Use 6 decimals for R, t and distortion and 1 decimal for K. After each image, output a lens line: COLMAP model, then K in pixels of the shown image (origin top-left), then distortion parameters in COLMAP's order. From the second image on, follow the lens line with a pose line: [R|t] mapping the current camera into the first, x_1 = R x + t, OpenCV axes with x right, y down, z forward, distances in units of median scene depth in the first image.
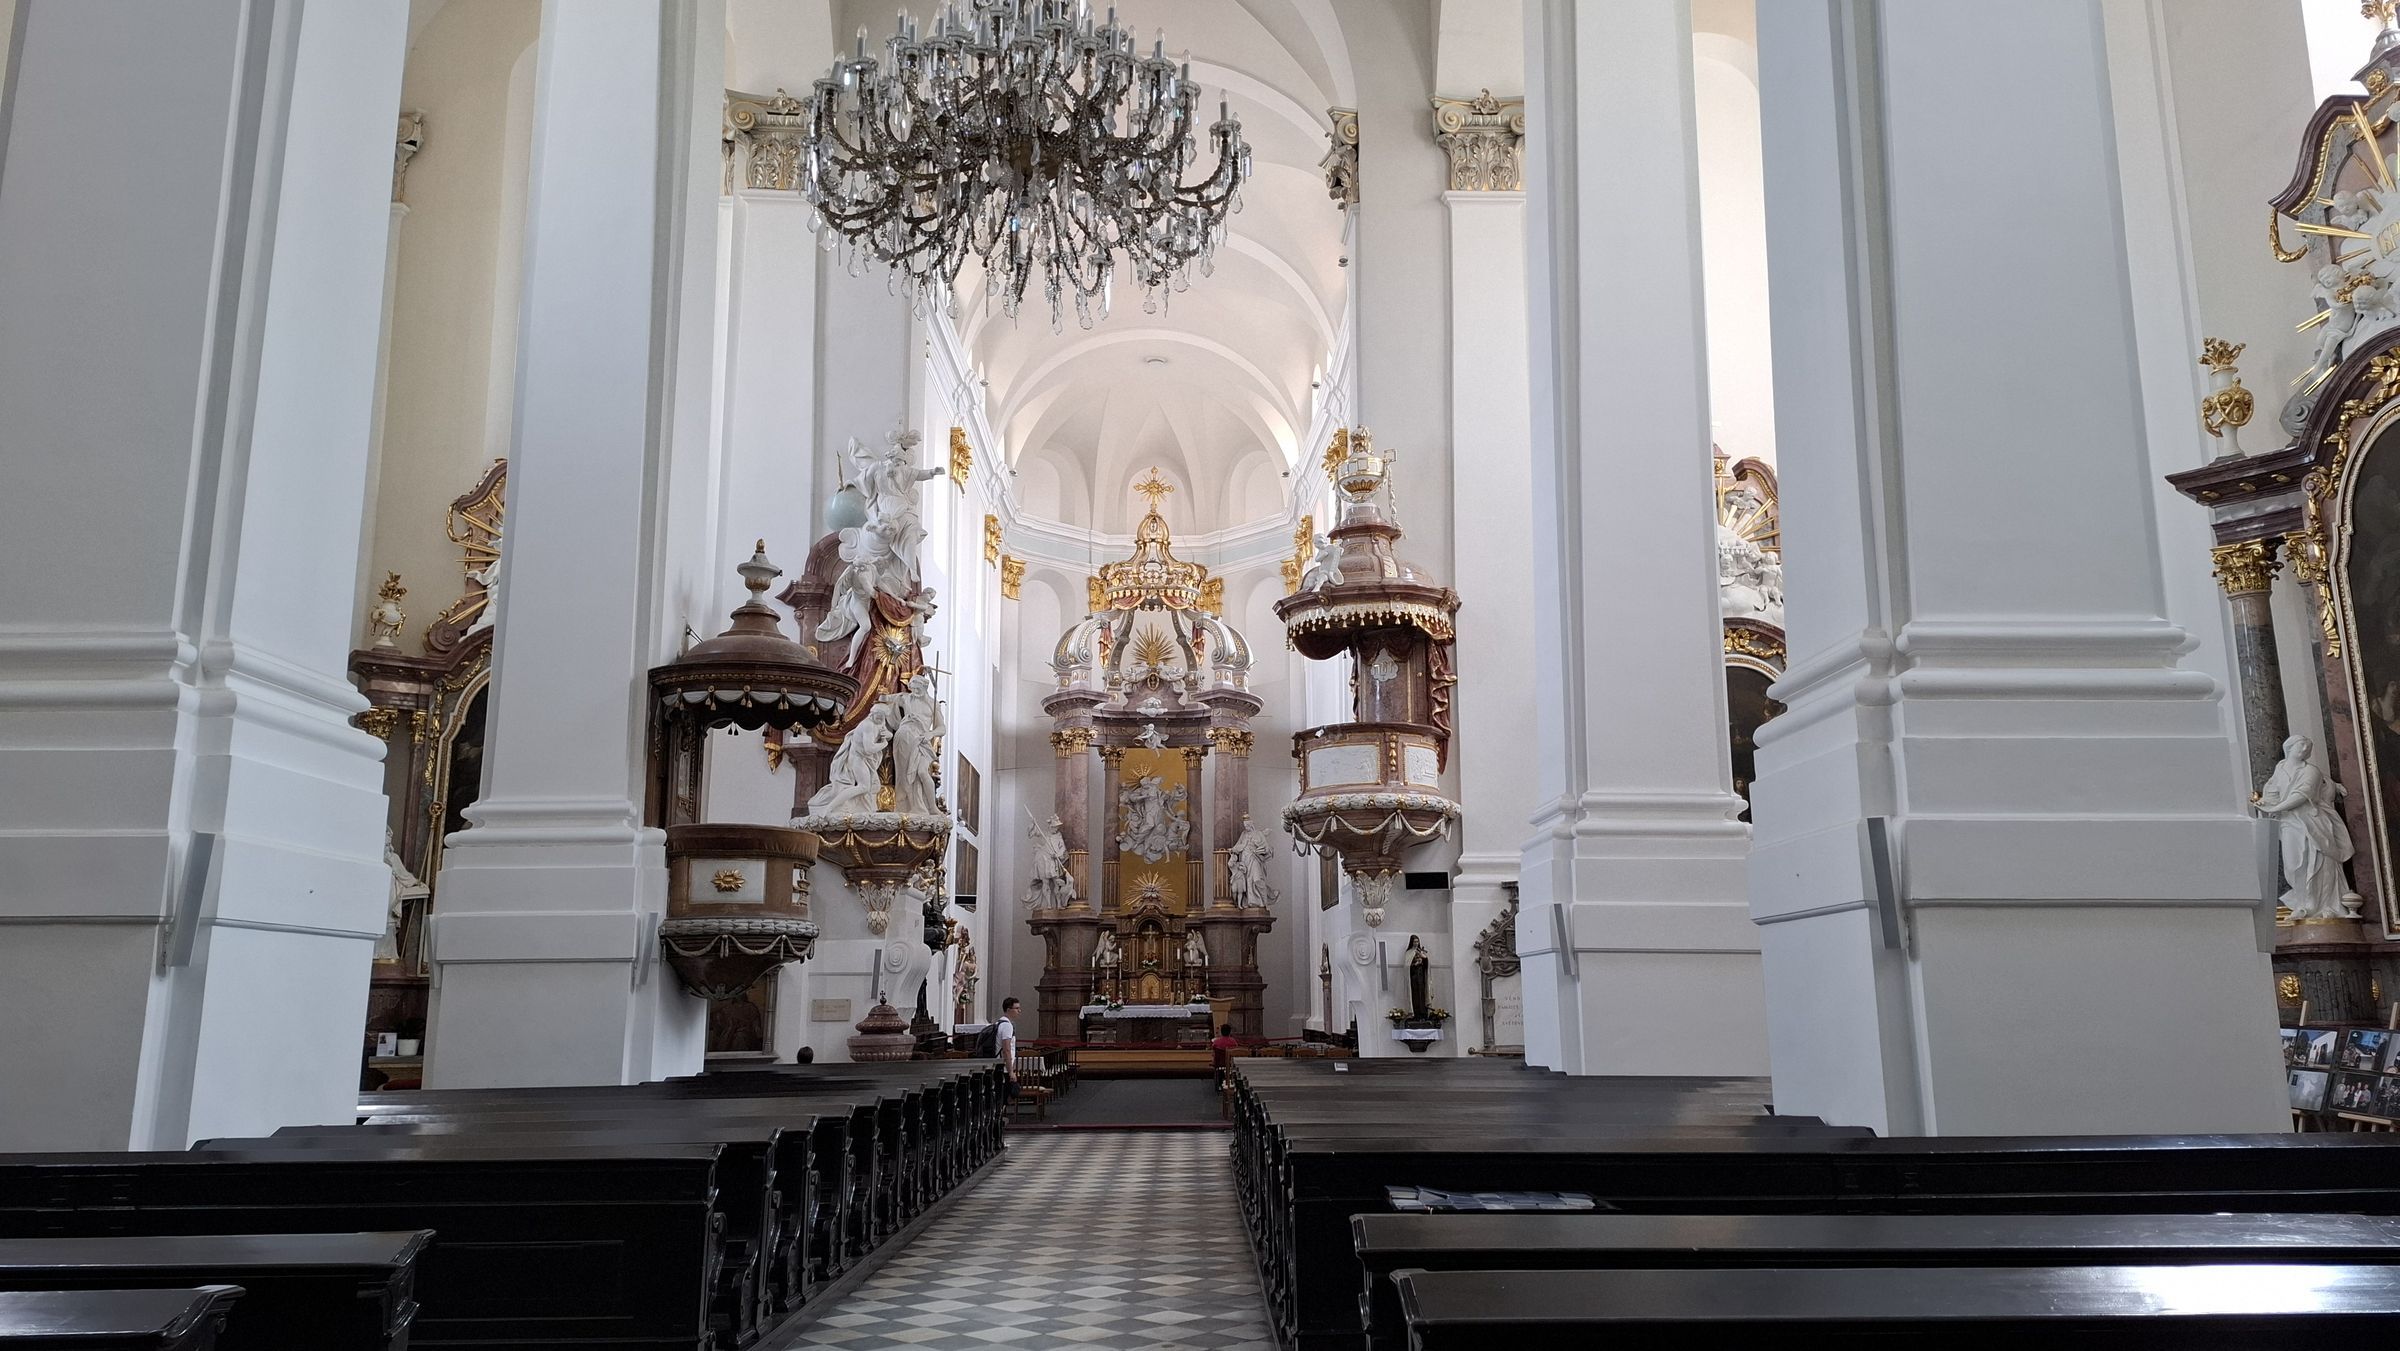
lens RADIAL K [[1640.3, 0, 1237.7], [0, 1640.3, 666.3], [0, 0, 1]] dist [0.069449, -0.000081]
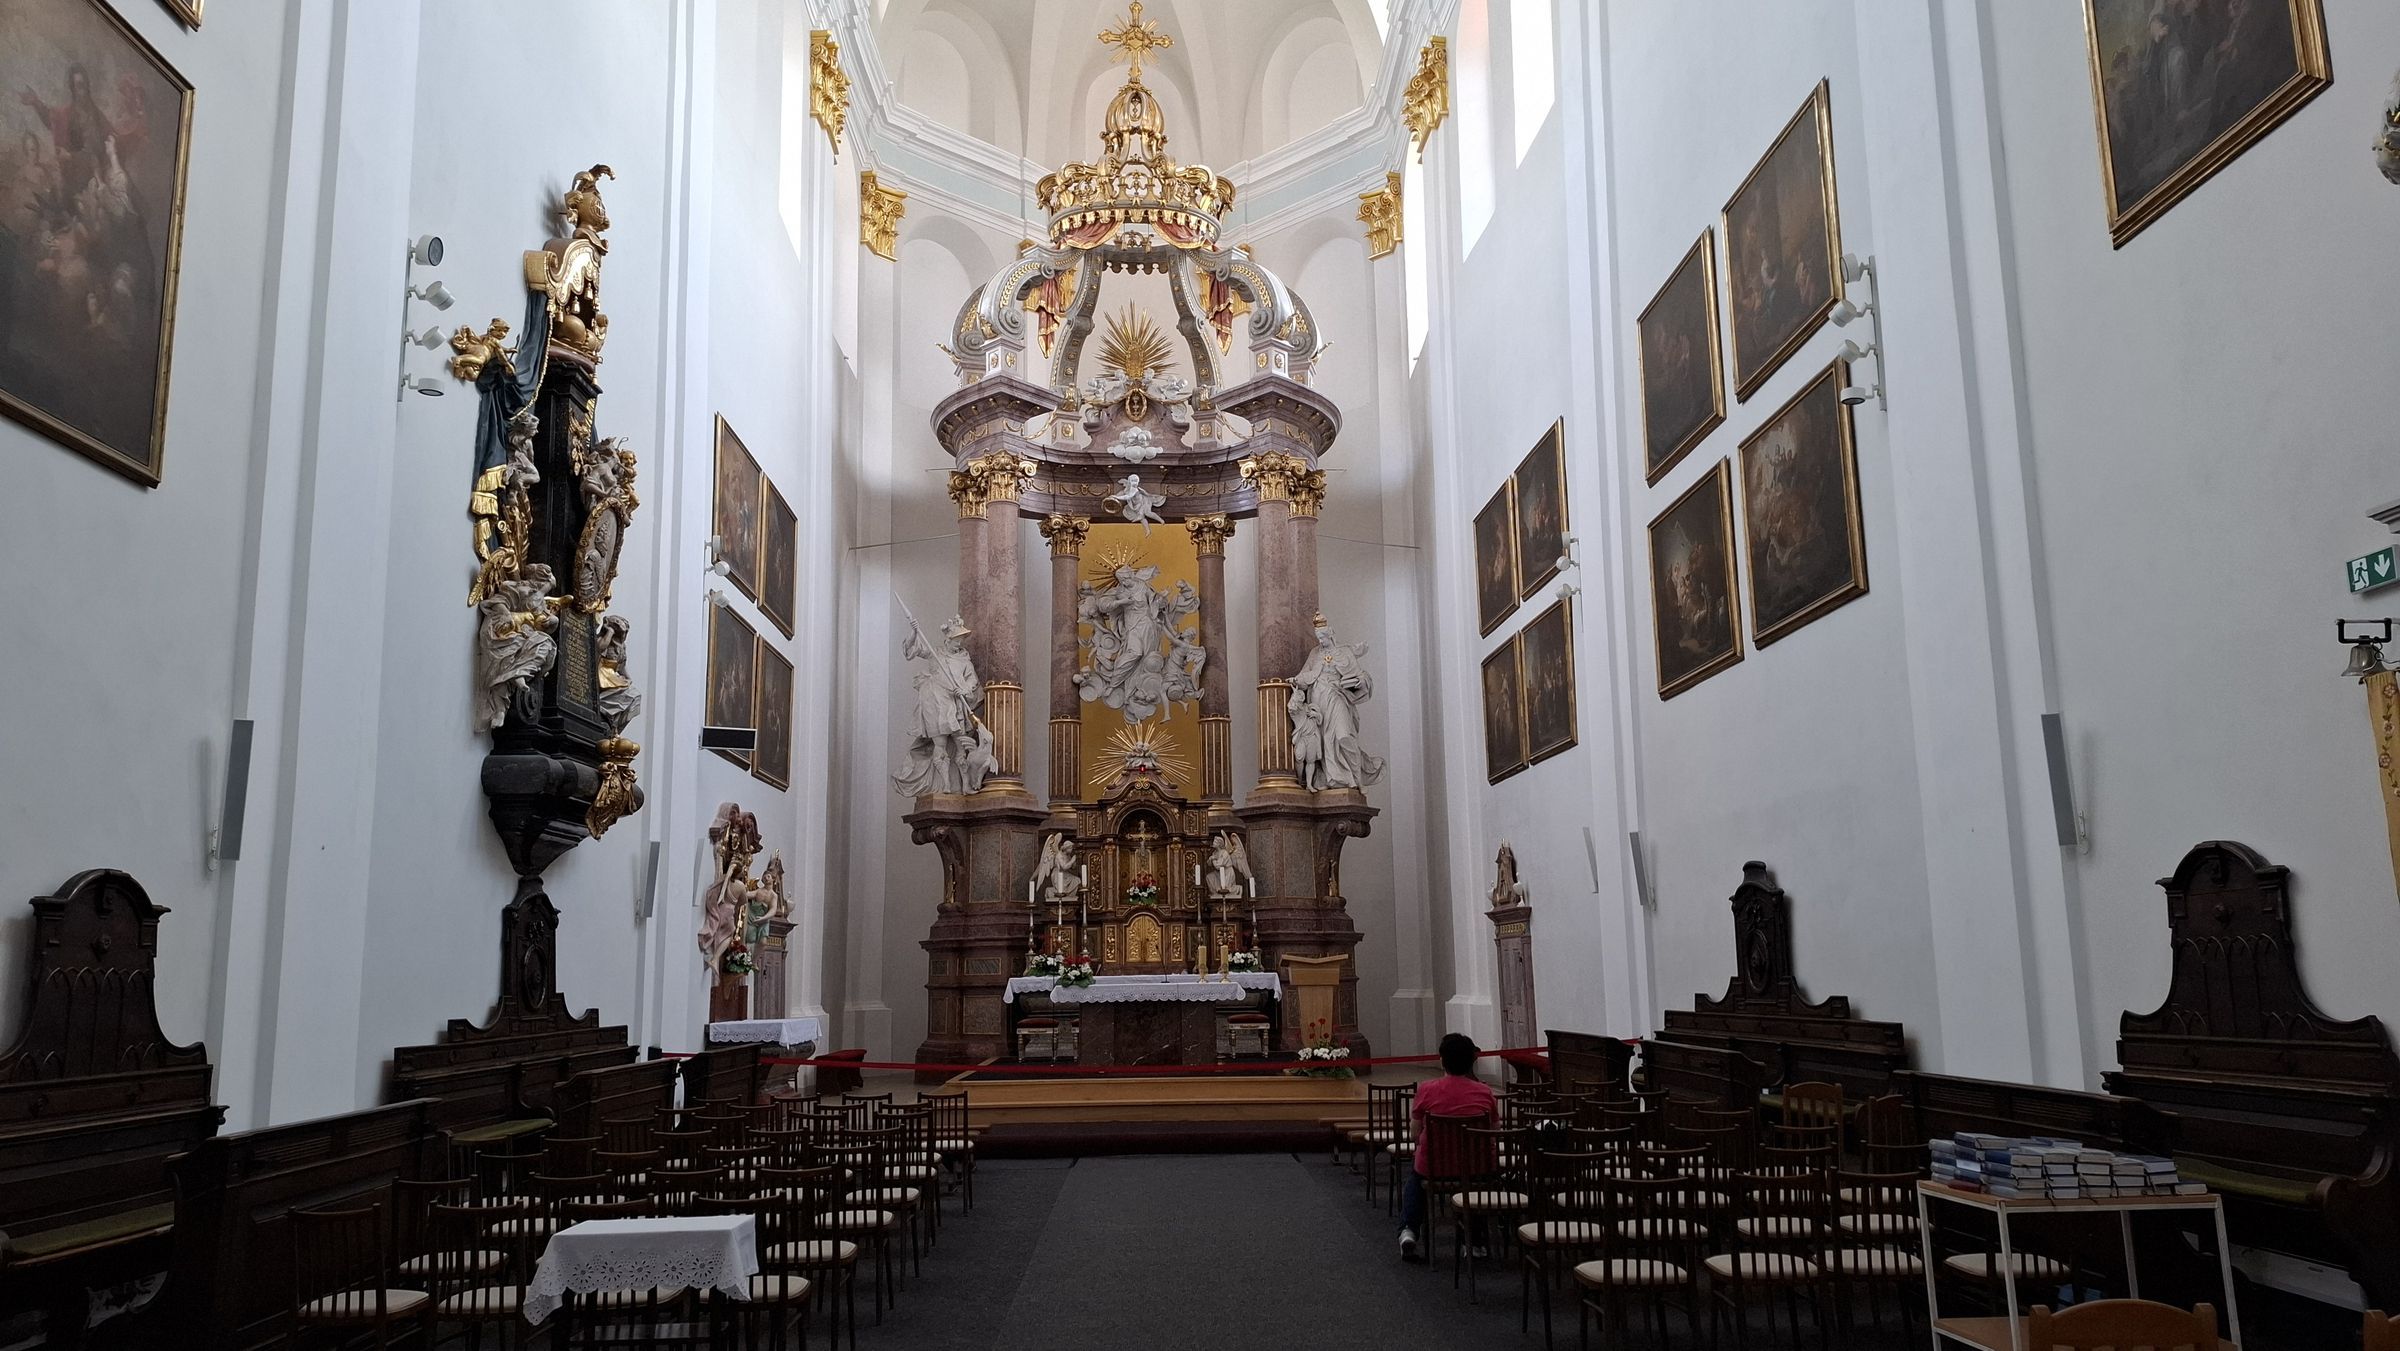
lens RADIAL K [[1707.4, 0, 1200.0], [0, 1707.4, 675.5], [0, 0, 1]] dist [0.074205, -0.000260]
pose [[0.999970, -0.007501, 0.001839, -0.034217], [0.007445, 0.999549, 0.029105, 0.092701], [-0.002057, -0.029090, 0.999575, 0.447688]]
